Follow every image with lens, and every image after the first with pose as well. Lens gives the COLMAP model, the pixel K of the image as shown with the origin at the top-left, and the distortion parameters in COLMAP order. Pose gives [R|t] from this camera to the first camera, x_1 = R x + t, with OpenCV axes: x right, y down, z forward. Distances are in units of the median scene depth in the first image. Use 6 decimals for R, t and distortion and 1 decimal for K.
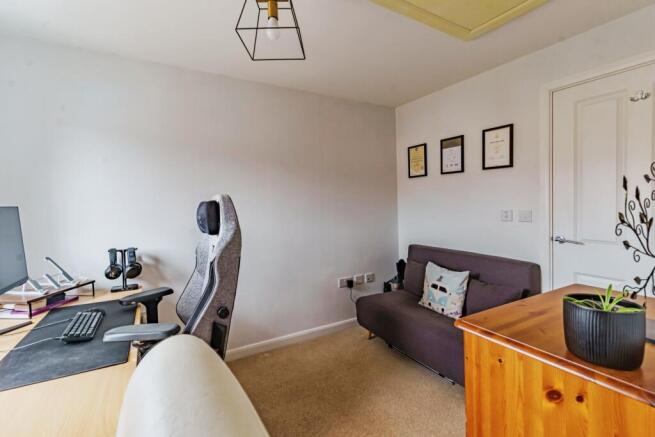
lens RADIAL K [[297.5, 0, 323.8], [0, 297.5, 216.0], [0, 0, 1]] dist [0.002179, 0.000210]
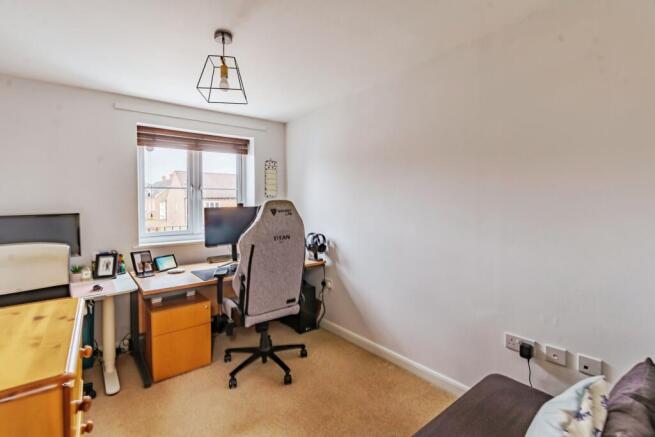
lens RADIAL K [[297.5, 0, 323.8], [0, 297.5, 216.0], [0, 0, 1]] dist [0.002179, 0.000210]
pose [[0.145103, 0.048720, -0.988216, 0.637626], [-0.032734, 0.998477, 0.044420, -0.039142], [0.988875, 0.025903, 0.146477, 0.606305]]
